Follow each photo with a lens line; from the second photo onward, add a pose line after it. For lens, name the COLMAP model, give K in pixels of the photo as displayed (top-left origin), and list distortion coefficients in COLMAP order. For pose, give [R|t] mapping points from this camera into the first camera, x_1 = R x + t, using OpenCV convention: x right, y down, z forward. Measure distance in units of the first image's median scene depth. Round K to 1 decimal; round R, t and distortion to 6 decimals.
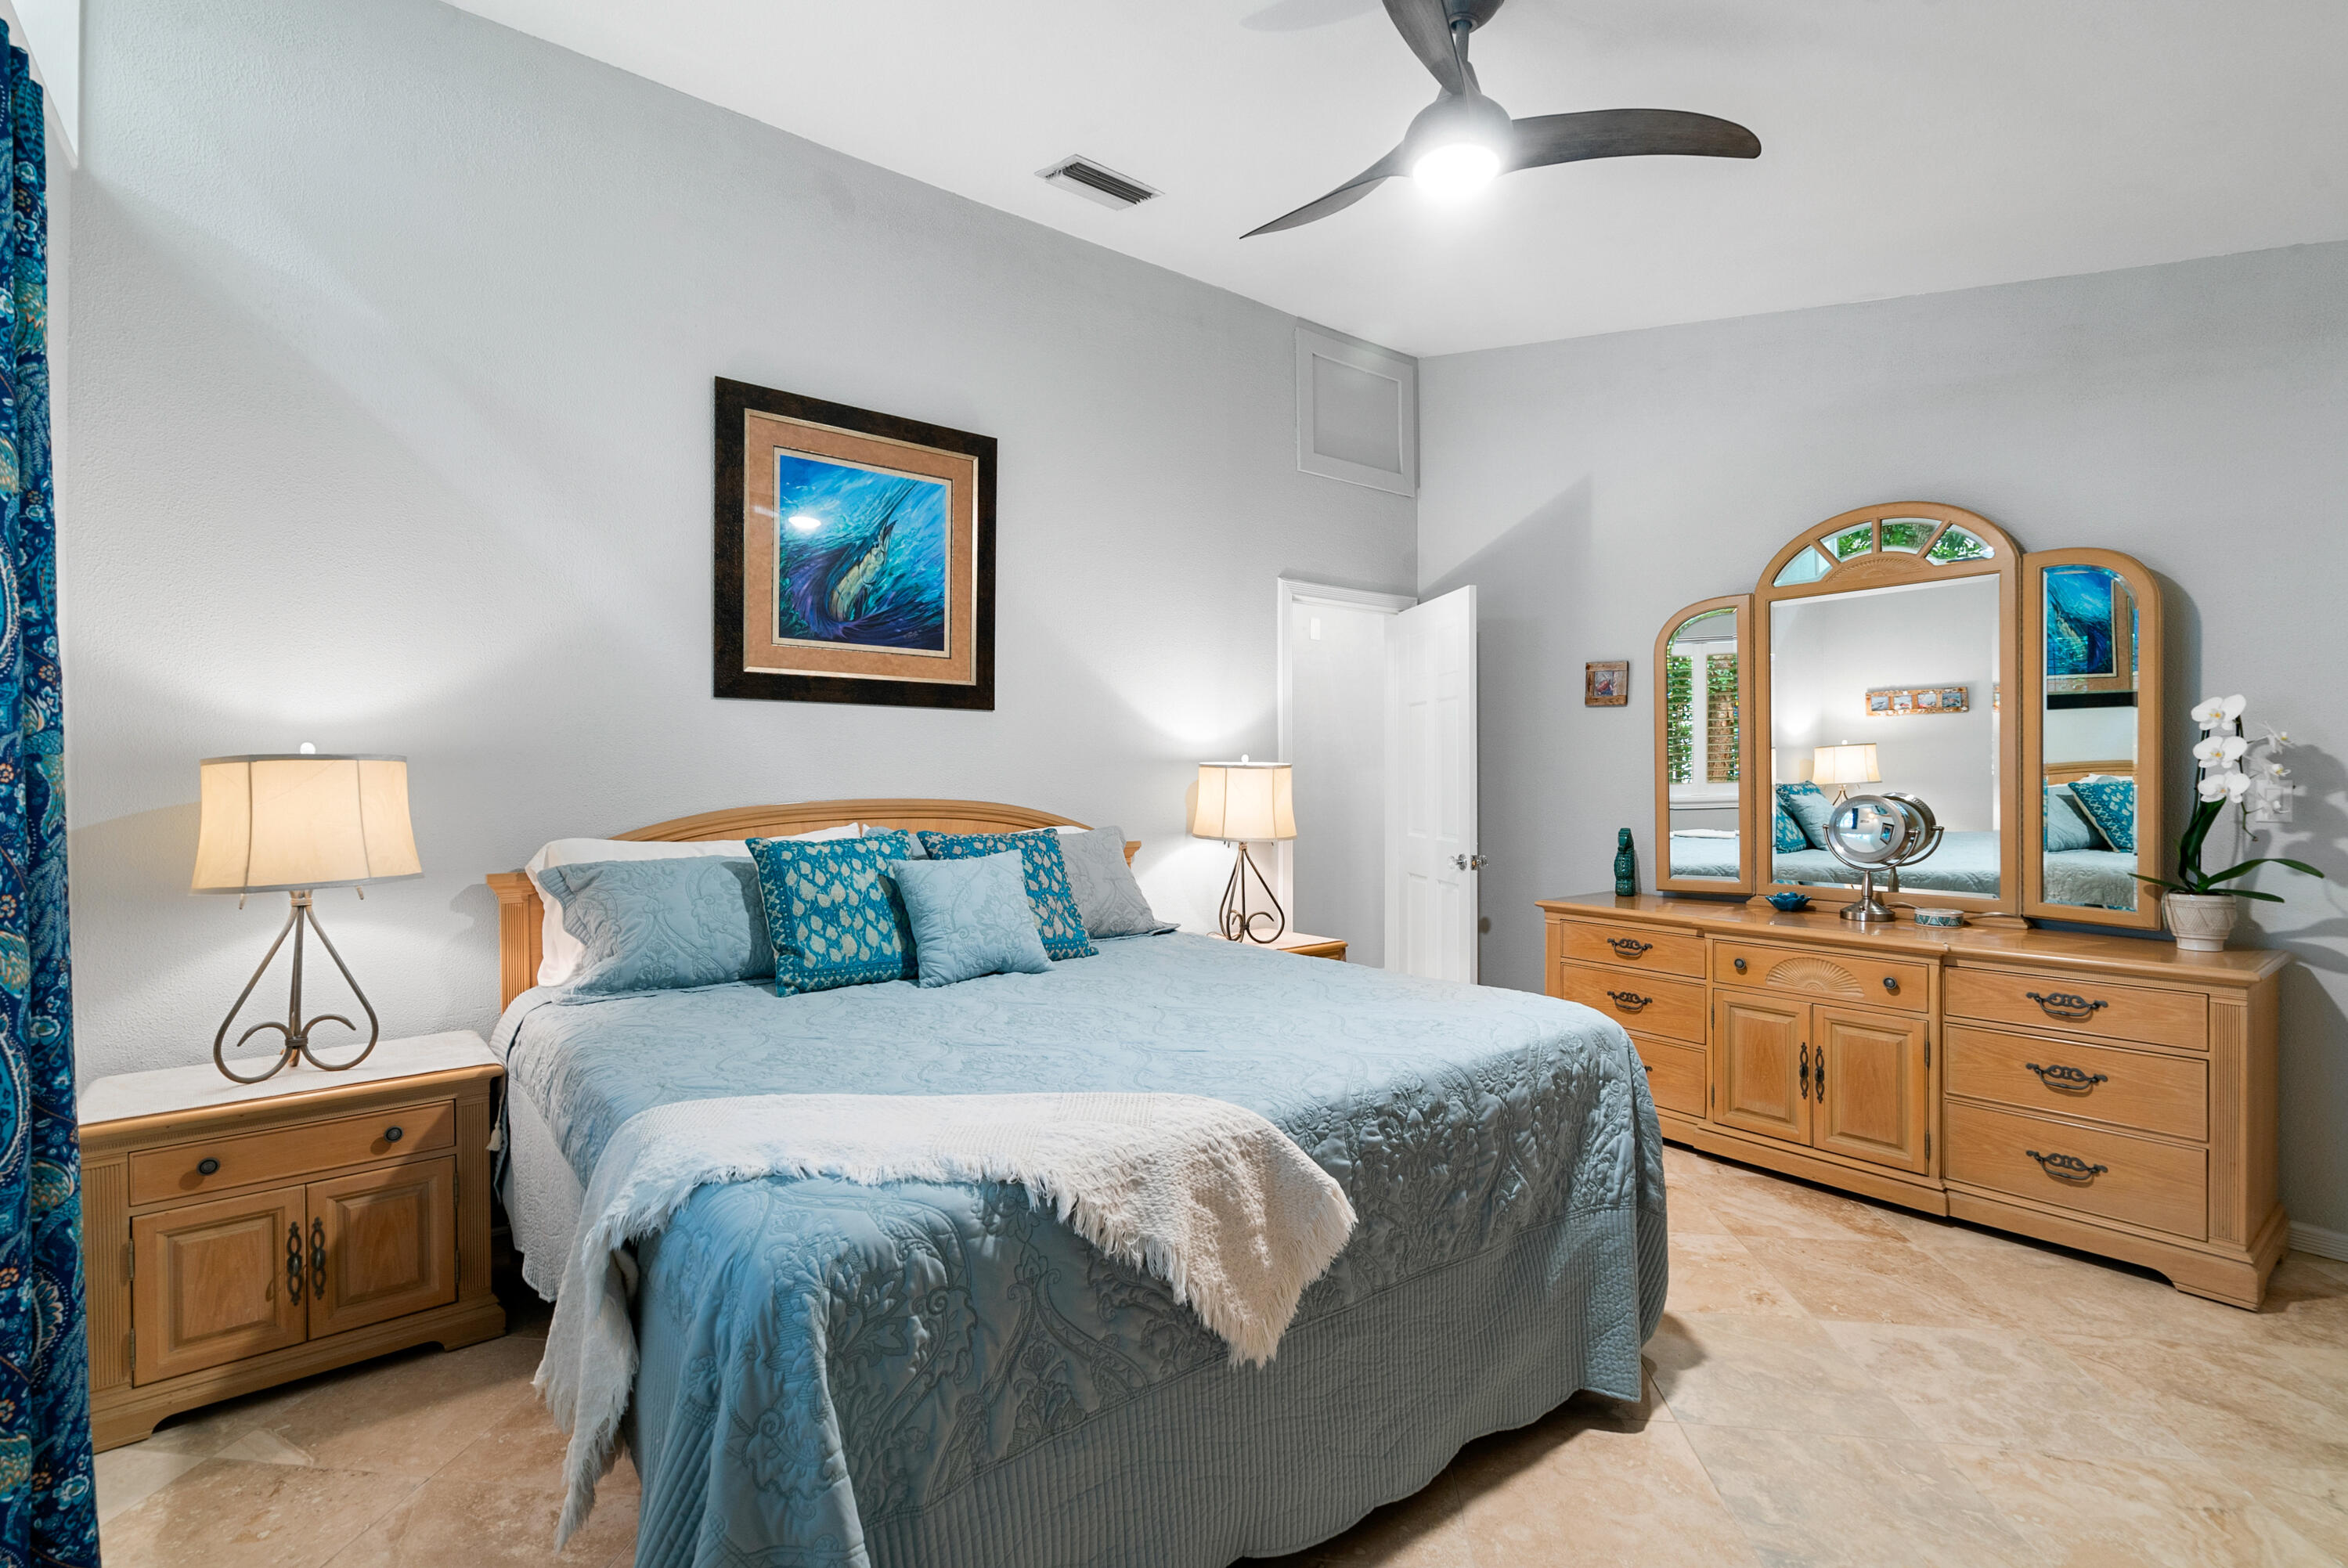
lens RADIAL K [[1101.1, 0, 1178.8], [0, 1101.1, 761.4], [0, 0, 1]] dist [0.000444, 0.000164]
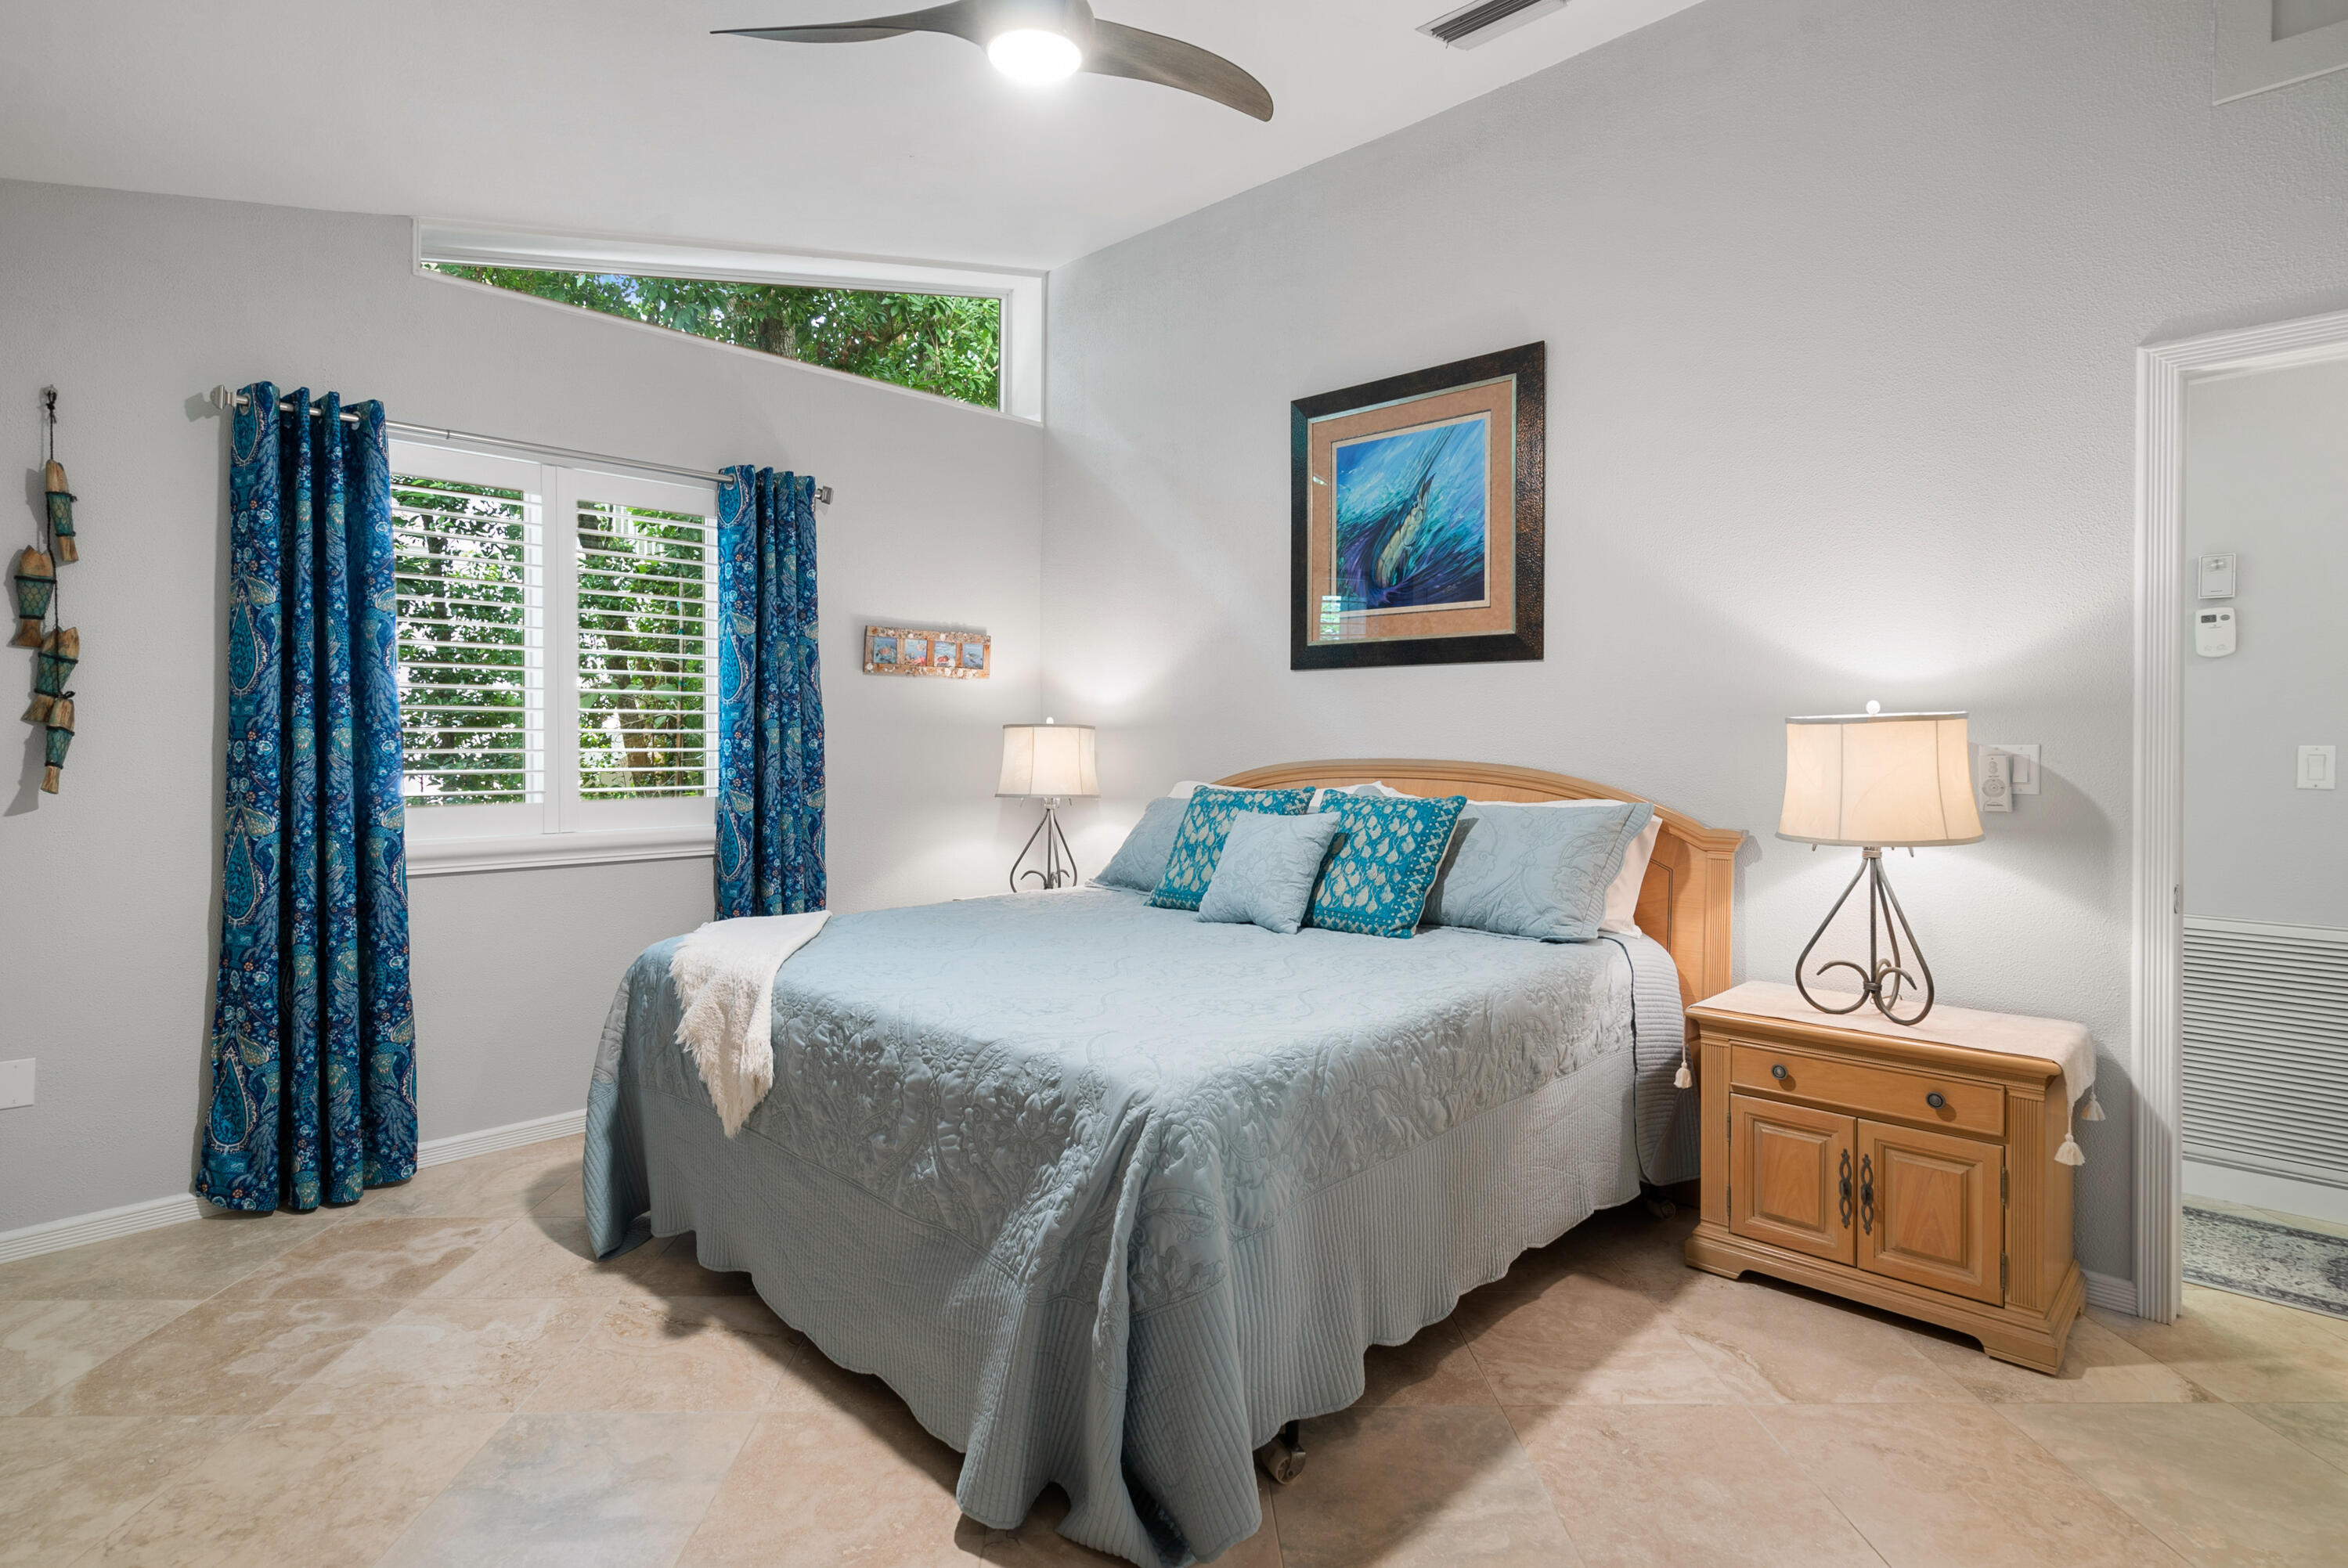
lens RADIAL K [[1174.9, 0, 1174.0], [0, 1174.9, 784.0], [0, 0, 1]] dist [0.001481, 0.000019]
pose [[0.137178, 0.041658, -0.989670, 0.759196], [0.009859, 0.999008, 0.043417, 0.009437], [0.990497, -0.015714, 0.136631, 0.622253]]
